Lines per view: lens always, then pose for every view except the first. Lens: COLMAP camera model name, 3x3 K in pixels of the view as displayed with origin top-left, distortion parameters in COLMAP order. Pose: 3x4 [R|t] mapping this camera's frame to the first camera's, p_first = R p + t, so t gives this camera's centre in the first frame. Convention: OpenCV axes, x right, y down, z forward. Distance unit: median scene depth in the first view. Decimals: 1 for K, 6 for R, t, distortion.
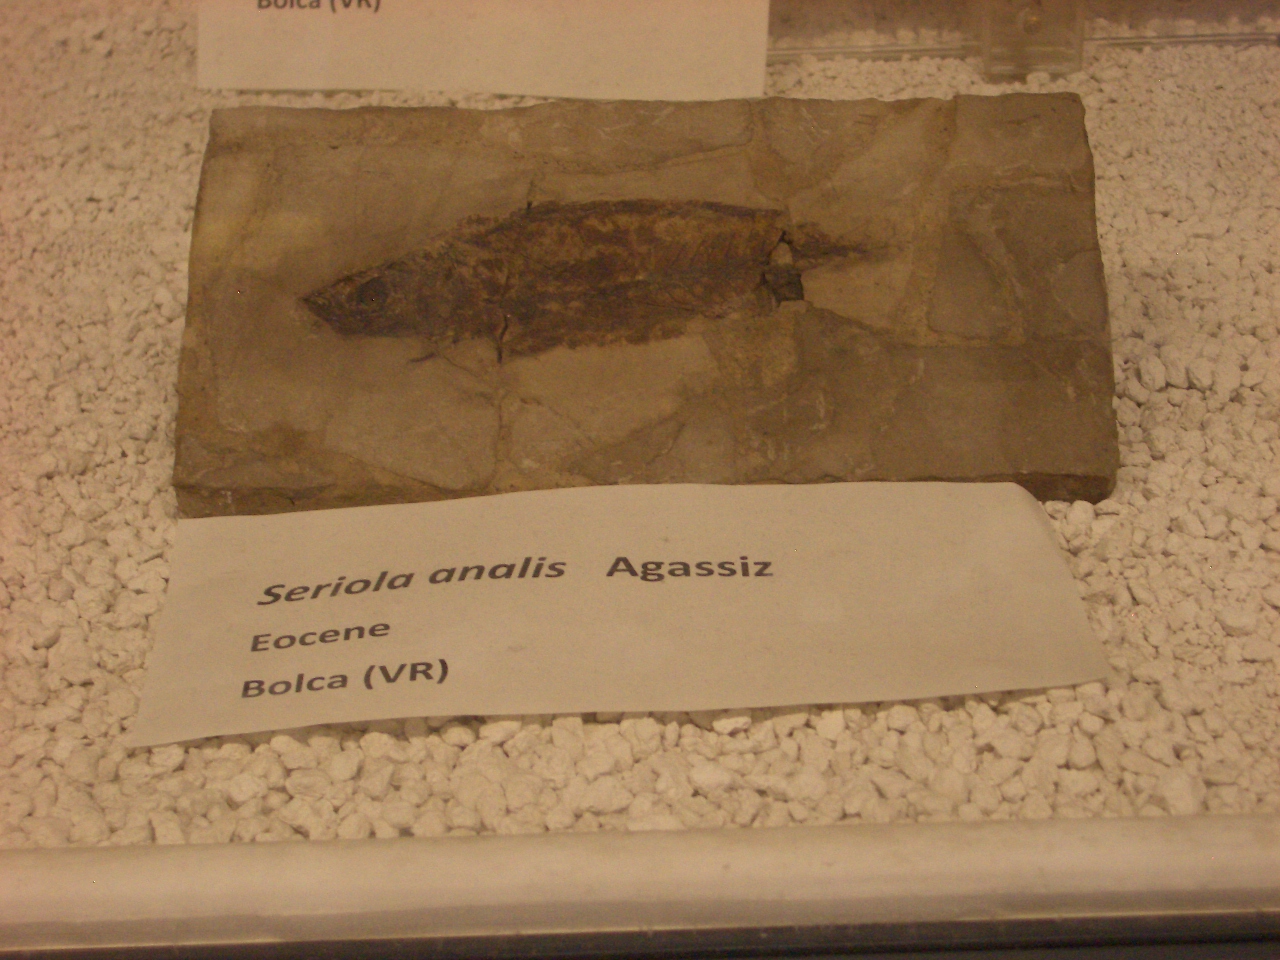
lens RADIAL K [[2779.8, 0, 640.4], [0, 2779.8, 479.8], [0, 0, 1]] dist [-0.063322, 0.000000]
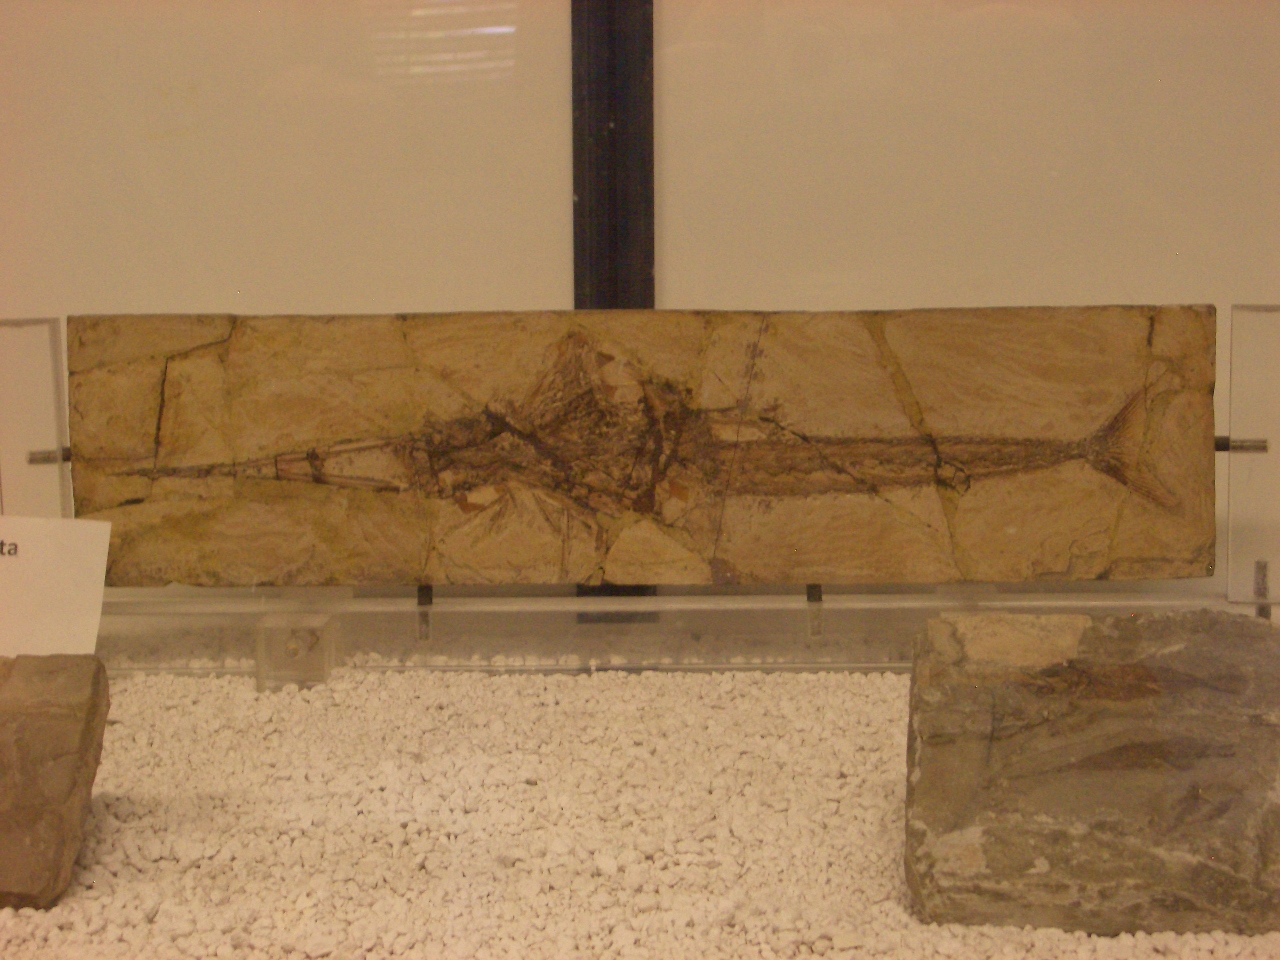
lens RADIAL K [[2779.8, 0, 639.7], [0, 2779.8, 479.7], [0, 0, 1]] dist [-0.063322, 0.000000]
pose [[0.998302, 0.015396, -0.056180, 0.516681], [-0.030386, 0.960463, -0.276744, 0.167989], [0.049698, 0.277981, 0.959300, -0.422595]]
